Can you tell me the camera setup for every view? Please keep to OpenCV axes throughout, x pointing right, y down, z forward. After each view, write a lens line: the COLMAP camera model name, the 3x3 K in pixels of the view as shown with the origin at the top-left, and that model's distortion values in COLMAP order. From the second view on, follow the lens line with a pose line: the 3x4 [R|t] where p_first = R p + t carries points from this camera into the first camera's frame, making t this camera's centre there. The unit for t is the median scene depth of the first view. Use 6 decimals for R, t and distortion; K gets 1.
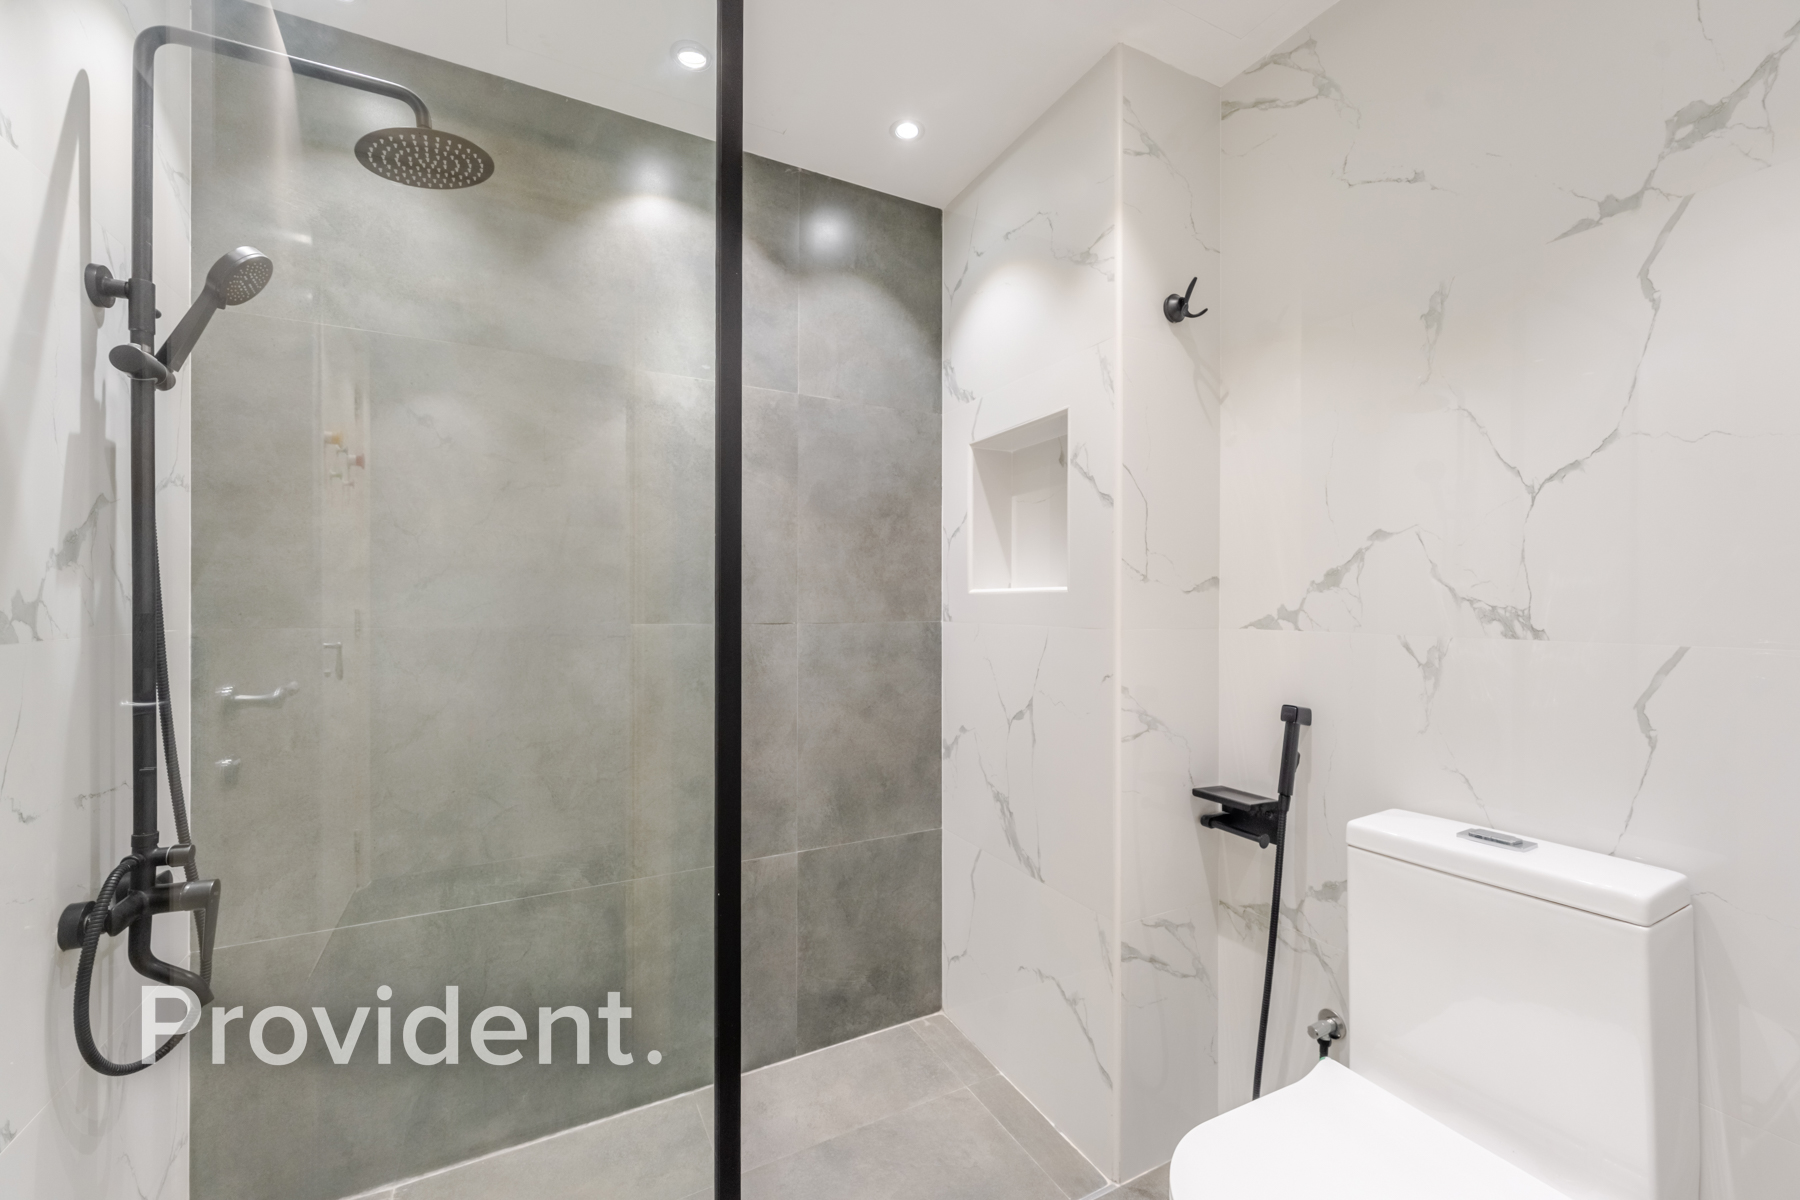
lens RADIAL K [[737.2, 0, 903.3], [0, 737.2, 606.2], [0, 0, 1]] dist [0.004137, 0.001525]
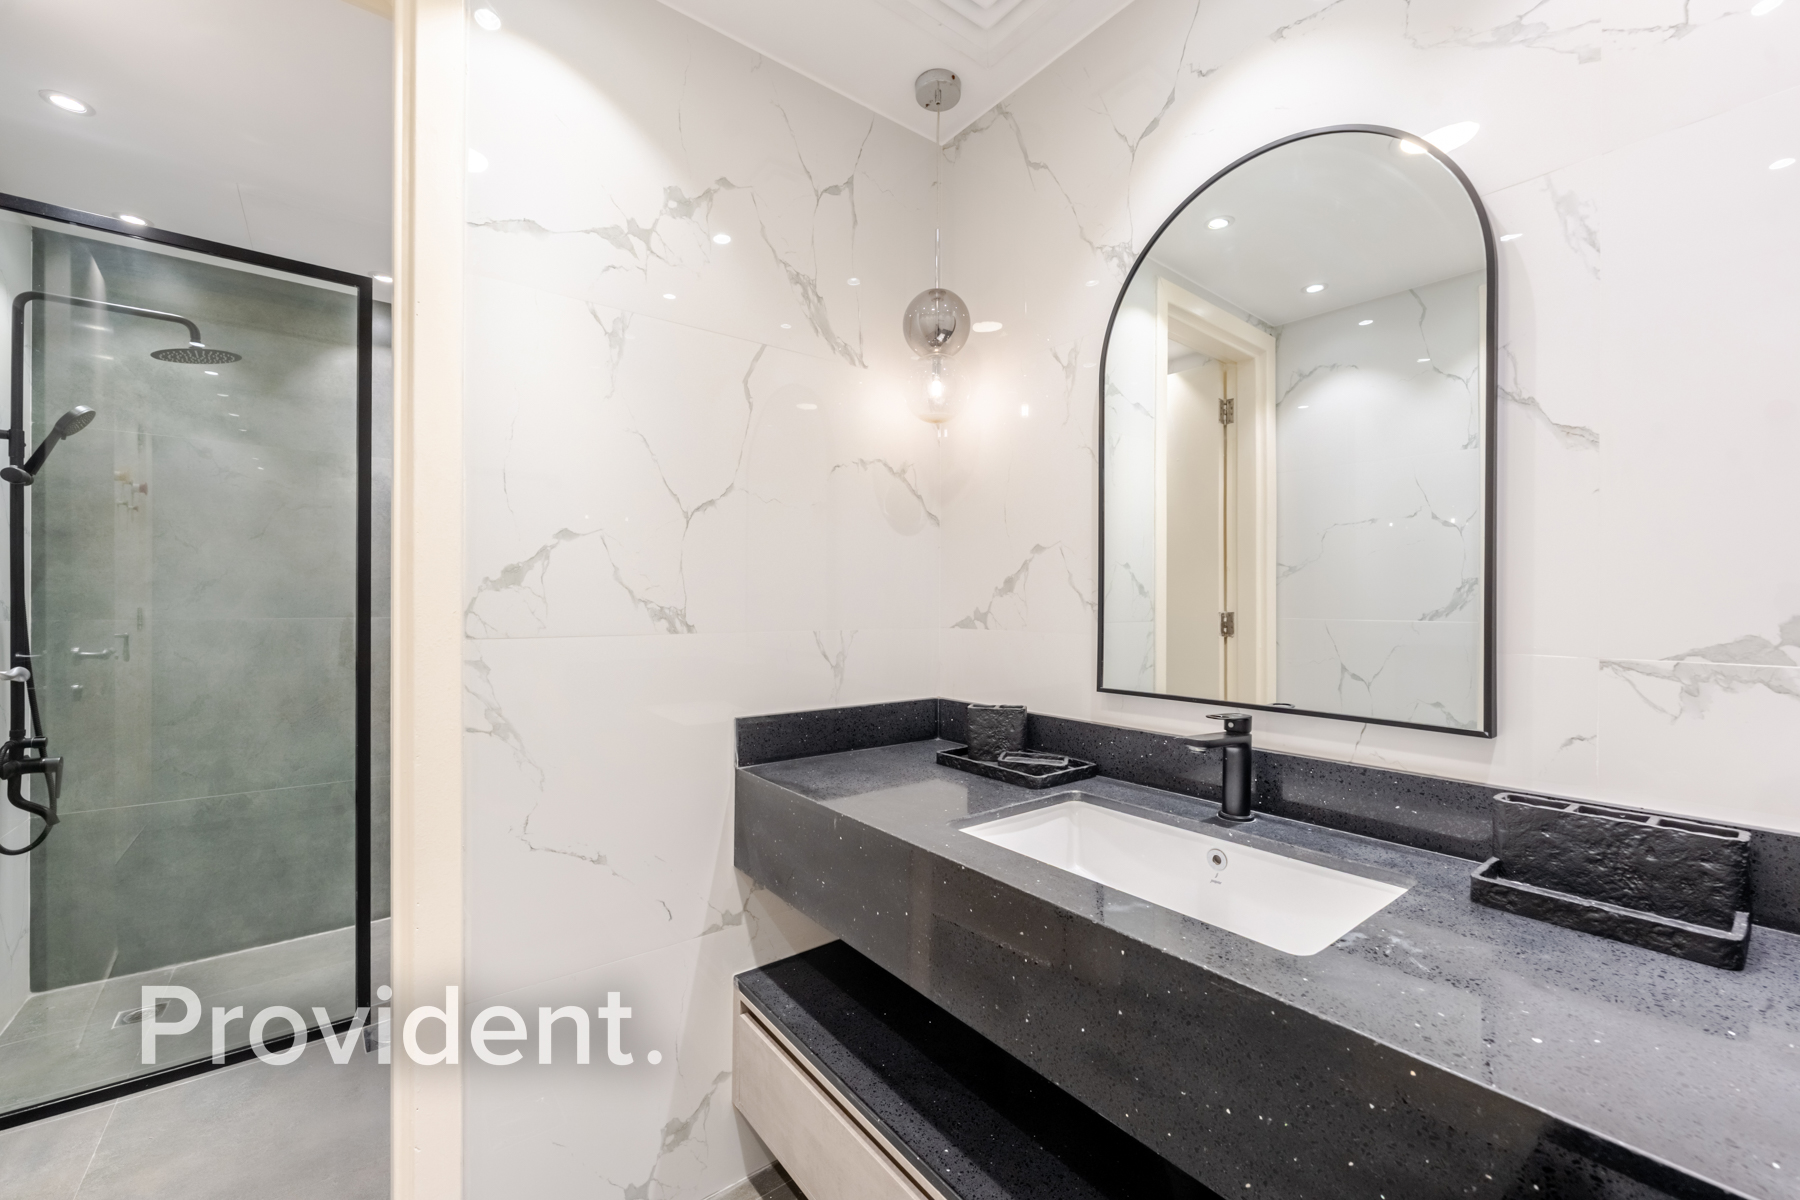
lens RADIAL K [[737.2, 0, 899.0], [0, 737.2, 610.7], [0, 0, 1]] dist [0.004137, 0.001525]
pose [[0.985484, 0.004790, 0.169701, 0.582278], [-0.005637, 0.999974, 0.004512, -0.006854], [-0.169675, -0.005403, 0.985485, -0.845732]]
